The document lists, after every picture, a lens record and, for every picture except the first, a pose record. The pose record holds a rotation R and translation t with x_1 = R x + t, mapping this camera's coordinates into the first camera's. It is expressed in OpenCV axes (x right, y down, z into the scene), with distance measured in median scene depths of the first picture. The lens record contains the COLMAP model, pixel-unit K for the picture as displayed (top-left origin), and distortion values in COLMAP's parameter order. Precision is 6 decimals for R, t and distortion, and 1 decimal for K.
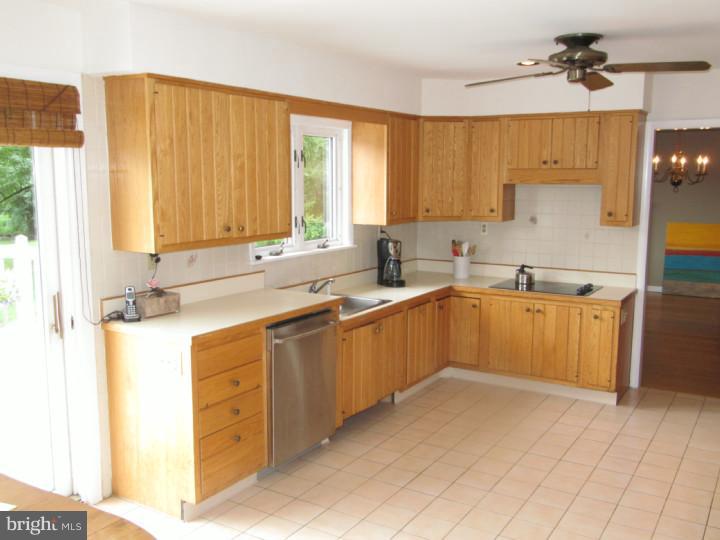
lens RADIAL K [[691.5, 0, 360.9], [0, 691.5, 272.8], [0, 0, 1]] dist [-0.002308, -0.005814]
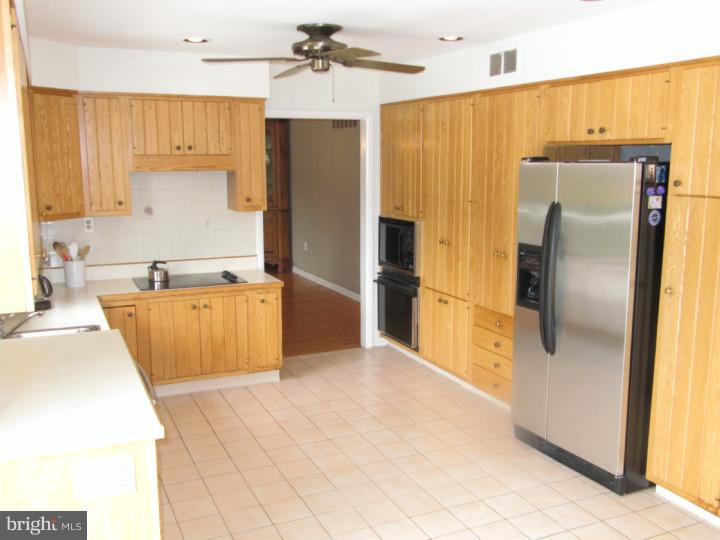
lens RADIAL K [[691.5, 0, 360.9], [0, 691.5, 272.8], [0, 0, 1]] dist [-0.002308, -0.005814]
pose [[0.554824, -0.142291, 0.819710, -0.386682], [0.116694, 0.988836, 0.092664, -0.051634], [-0.823744, 0.044243, 0.565234, 0.282311]]
